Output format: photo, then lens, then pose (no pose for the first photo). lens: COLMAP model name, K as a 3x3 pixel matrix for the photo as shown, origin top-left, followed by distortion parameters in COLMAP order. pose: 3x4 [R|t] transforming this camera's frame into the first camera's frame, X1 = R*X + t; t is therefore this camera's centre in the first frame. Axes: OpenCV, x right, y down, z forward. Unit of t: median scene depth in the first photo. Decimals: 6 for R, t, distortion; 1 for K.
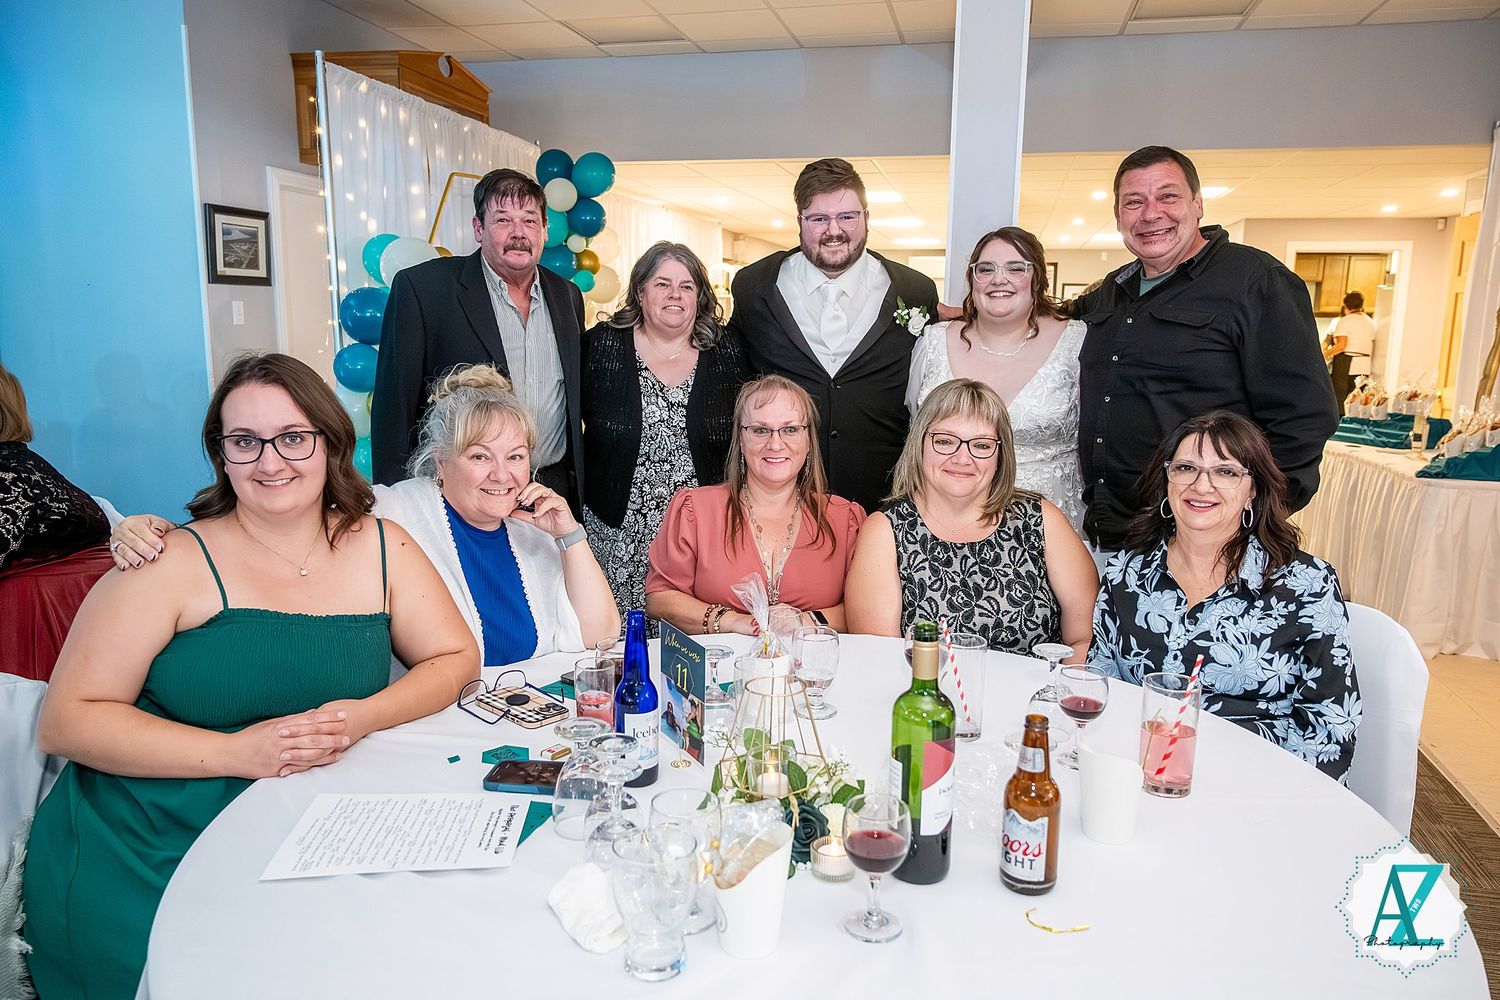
lens RADIAL K [[1099.8, 0, 750.0], [0, 1099.8, 500.0], [0, 0, 1]] dist [-0.004776, -0.000909]
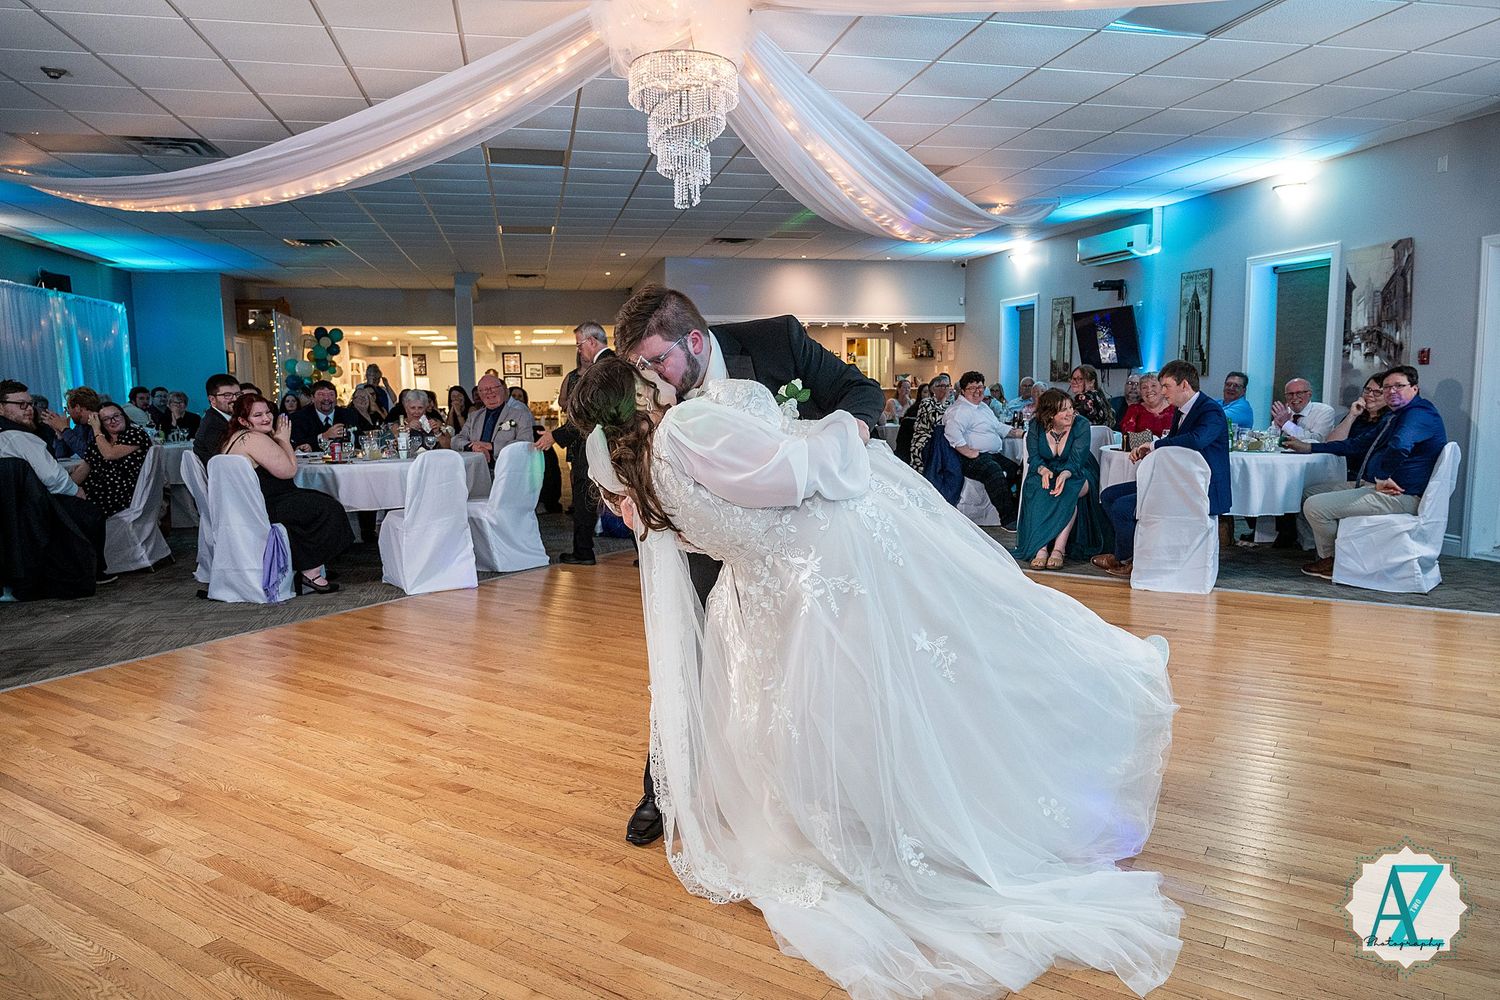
lens RADIAL K [[1032.2, 0, 750.0], [0, 1032.2, 500.0], [0, 0, 1]] dist [-0.003620, -0.001670]
pose [[0.905304, -0.074373, 0.418203, -0.341202], [0.097355, 0.994674, -0.033857, 0.369272], [-0.413458, 0.071365, 0.907722, -2.060360]]
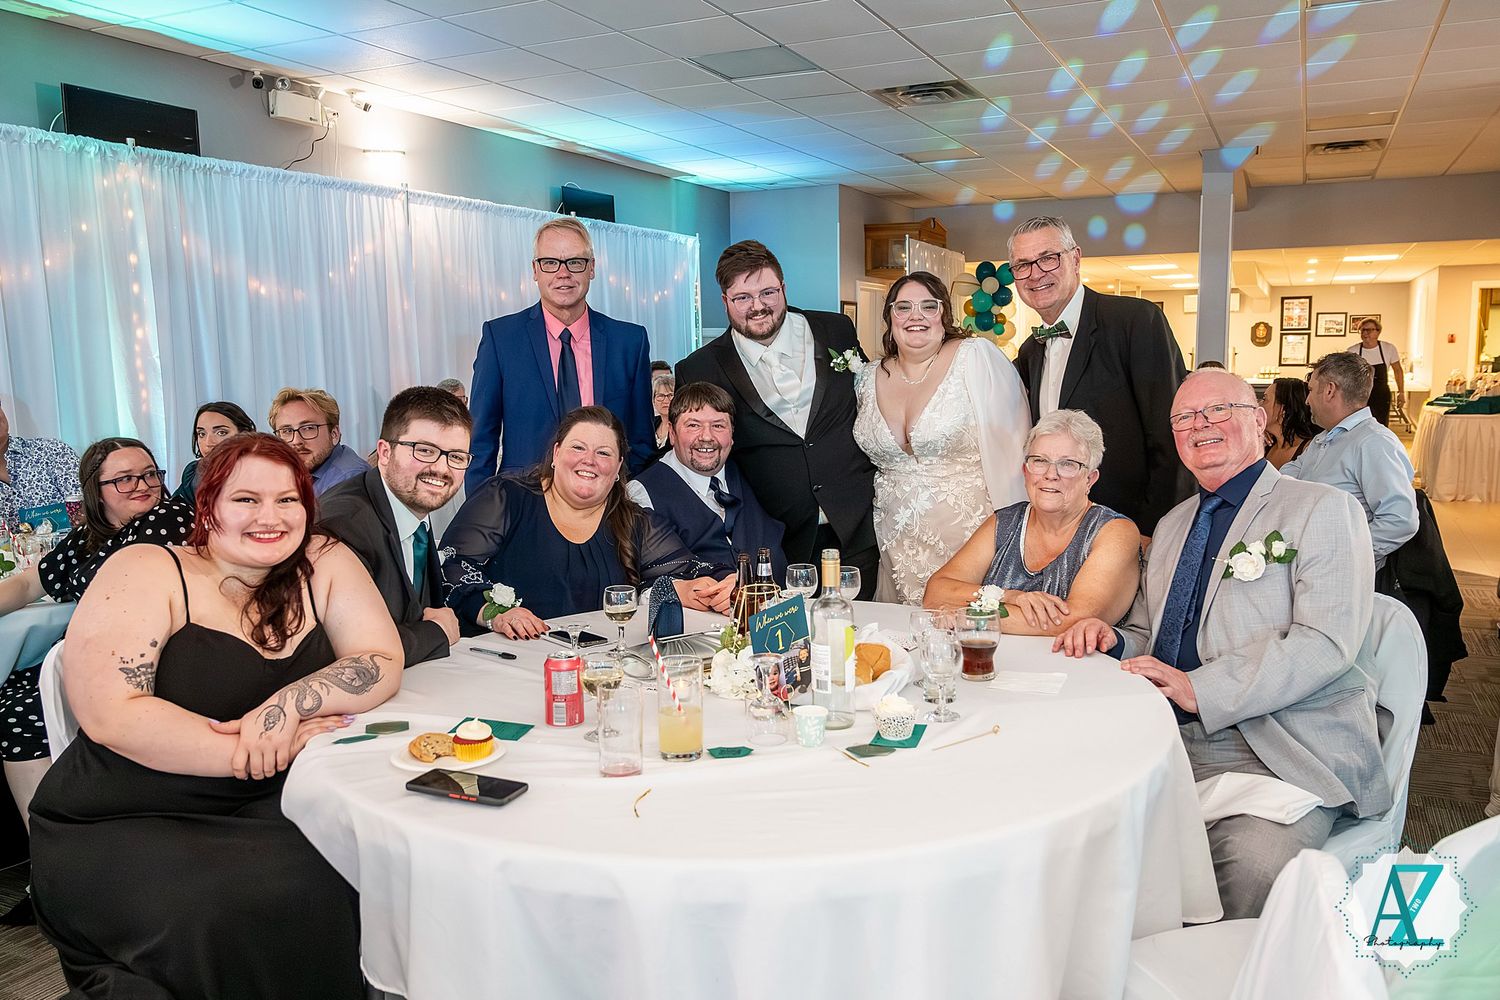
lens RADIAL K [[1188.3, 0, 750.0], [0, 1188.3, 500.0], [0, 0, 1]] dist [0.000708, 0.003228]
pose [[0.977596, 0.000204, -0.210491, -0.149232], [-0.008699, 0.999184, -0.039432, 0.188410], [0.210311, 0.040379, 0.976800, -1.135338]]
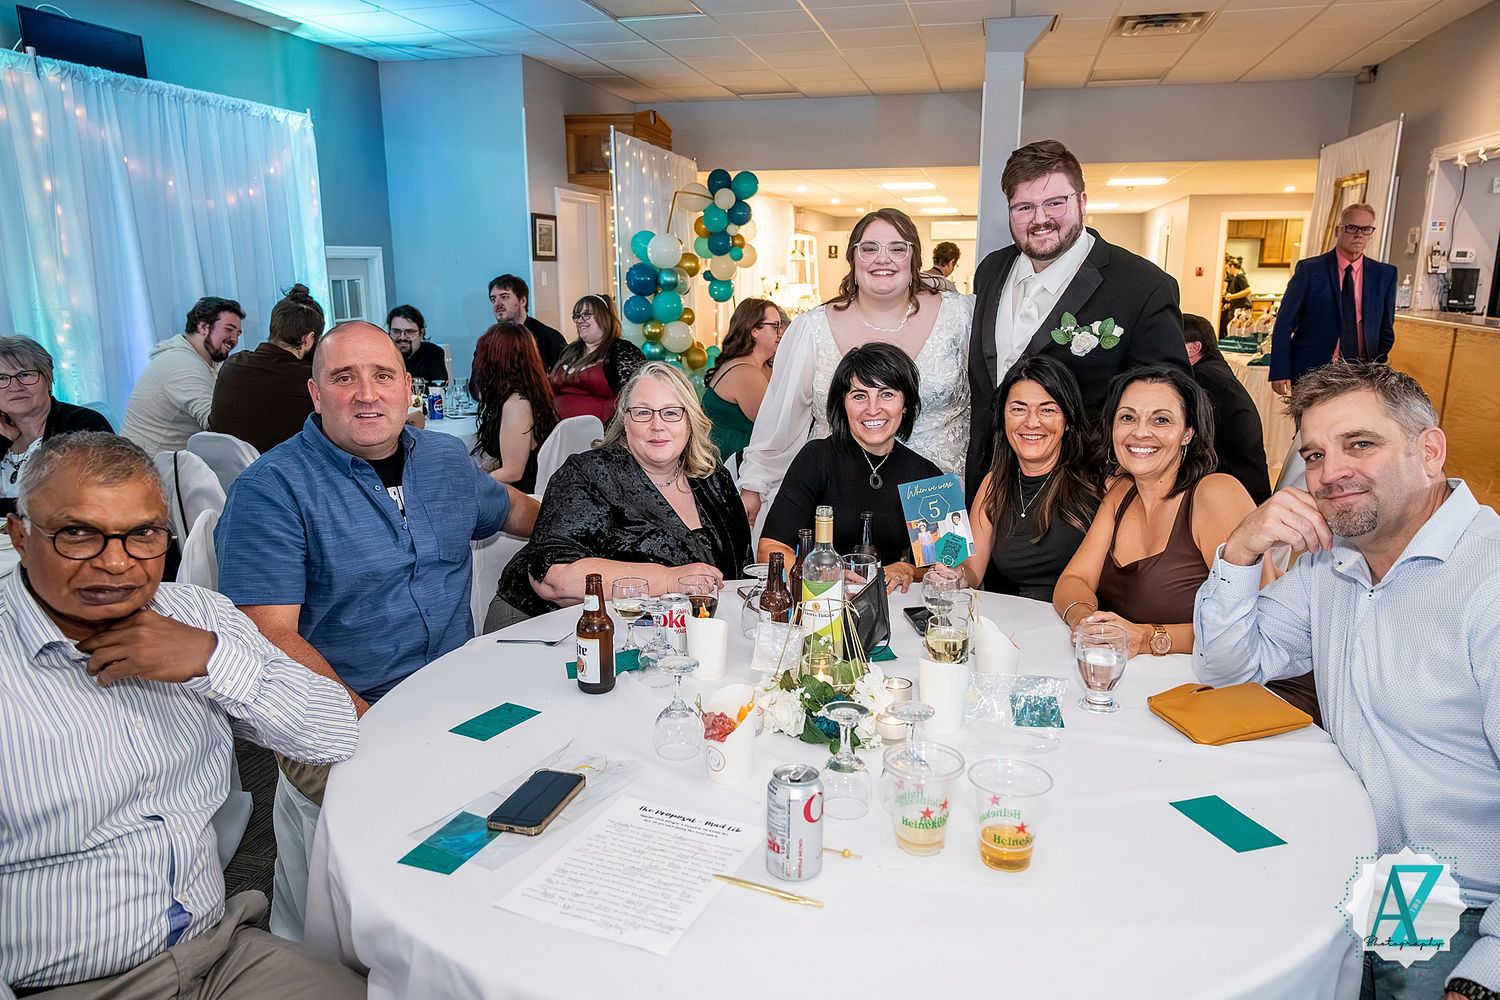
lens RADIAL K [[1063.3, 0, 757.4], [0, 1063.3, 508.4], [0, 0, 1]] dist [-0.009096, -0.001111]
pose [[0.999903, -0.012178, -0.006731, -0.124003], [0.012530, 0.998404, 0.055076, 0.081504], [0.006049, -0.055155, 0.998460, -0.547762]]
